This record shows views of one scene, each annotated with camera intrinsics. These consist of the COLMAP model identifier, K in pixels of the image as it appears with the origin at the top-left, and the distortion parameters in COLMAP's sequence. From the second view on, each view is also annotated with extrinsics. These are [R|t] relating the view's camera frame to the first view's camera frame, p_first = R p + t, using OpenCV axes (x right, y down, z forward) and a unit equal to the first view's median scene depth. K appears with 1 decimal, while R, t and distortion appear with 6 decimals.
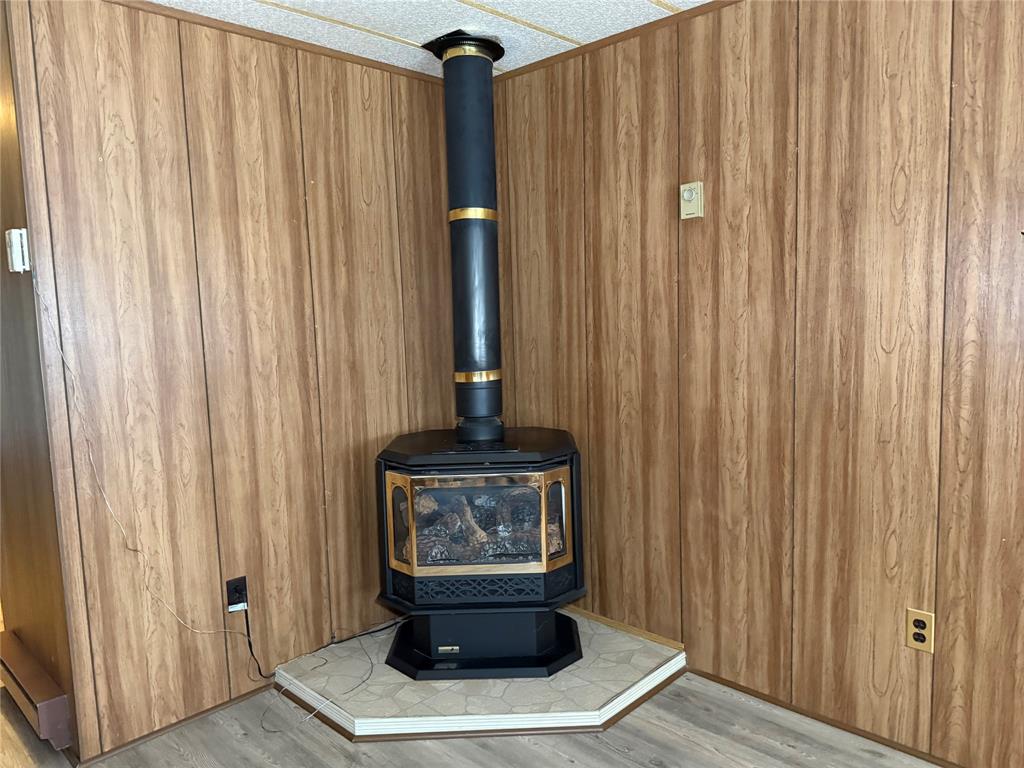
lens RADIAL K [[723.4, 0, 511.6], [0, 723.4, 378.1], [0, 0, 1]] dist [0.059036, -0.077711]
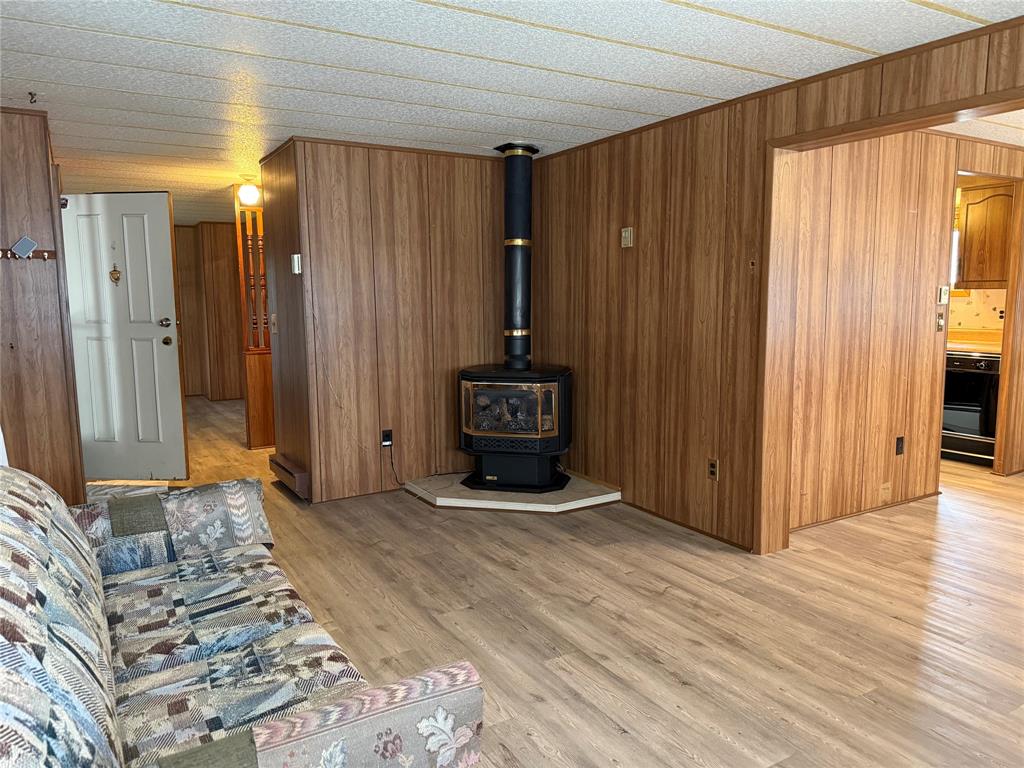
lens RADIAL K [[723.4, 0, 511.9], [0, 723.4, 385.2], [0, 0, 1]] dist [0.059036, -0.077711]
pose [[0.966672, 0.052193, -0.250643, 0.441193], [-0.044163, 0.998318, 0.037558, 0.067058], [0.252182, -0.025237, 0.967351, -0.818717]]
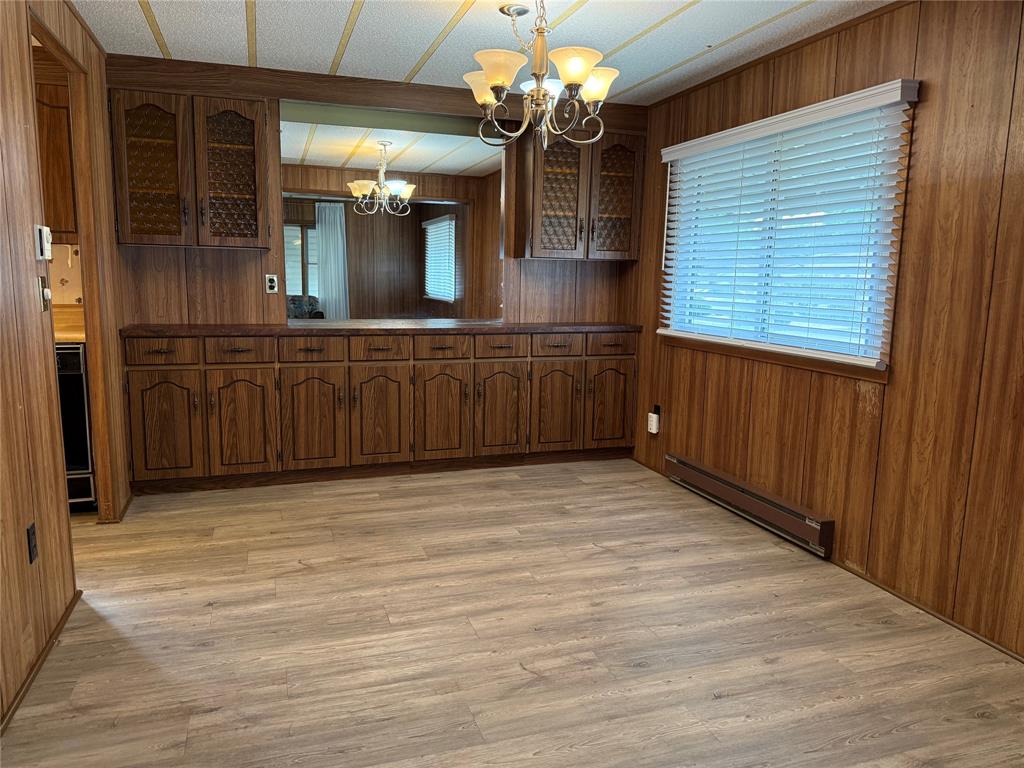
lens RADIAL K [[723.4, 0, 519.6], [0, 723.4, 385.2], [0, 0, 1]] dist [0.059036, -0.077711]
pose [[0.453472, -0.094903, 0.886204, 0.415017], [0.056787, 0.995371, 0.077535, 0.011917], [-0.889460, 0.015165, 0.456762, 0.246376]]
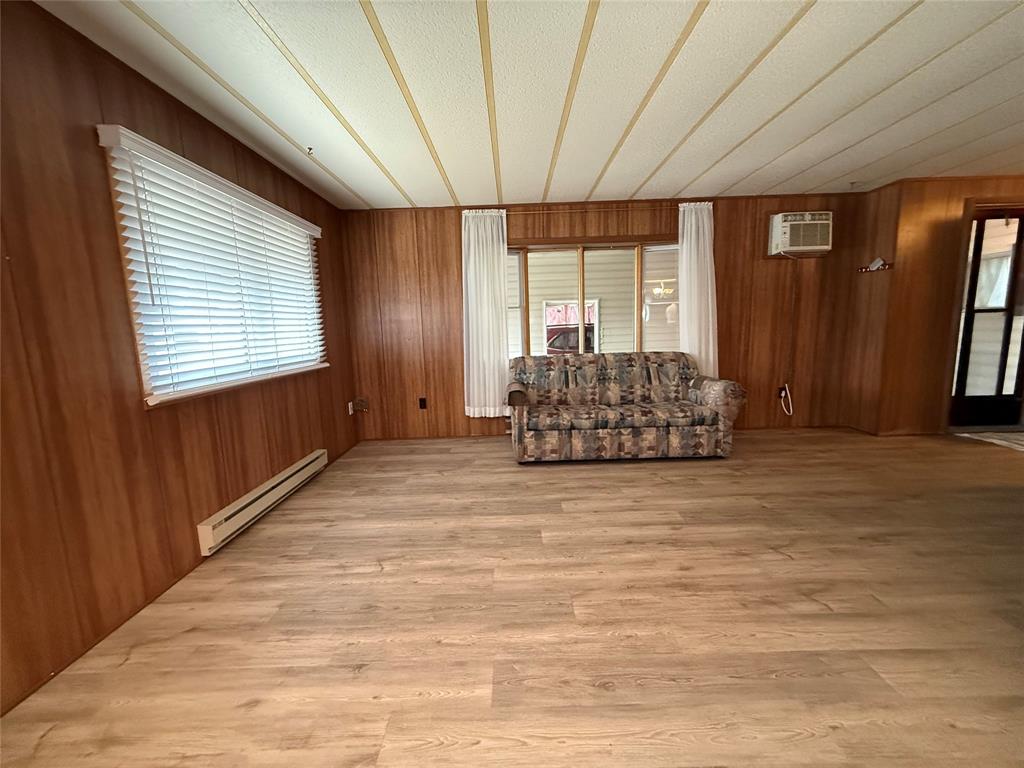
lens RADIAL K [[410.2, 0, 513.0], [0, 410.2, 383.6], [0, 0, 1]] dist [-0.002285, 0.001092]
pose [[-0.718050, 0.147043, -0.680282, 1.162842], [-0.018639, 0.973014, 0.229991, -0.008683], [0.695742, 0.177825, -0.695932, 0.606309]]
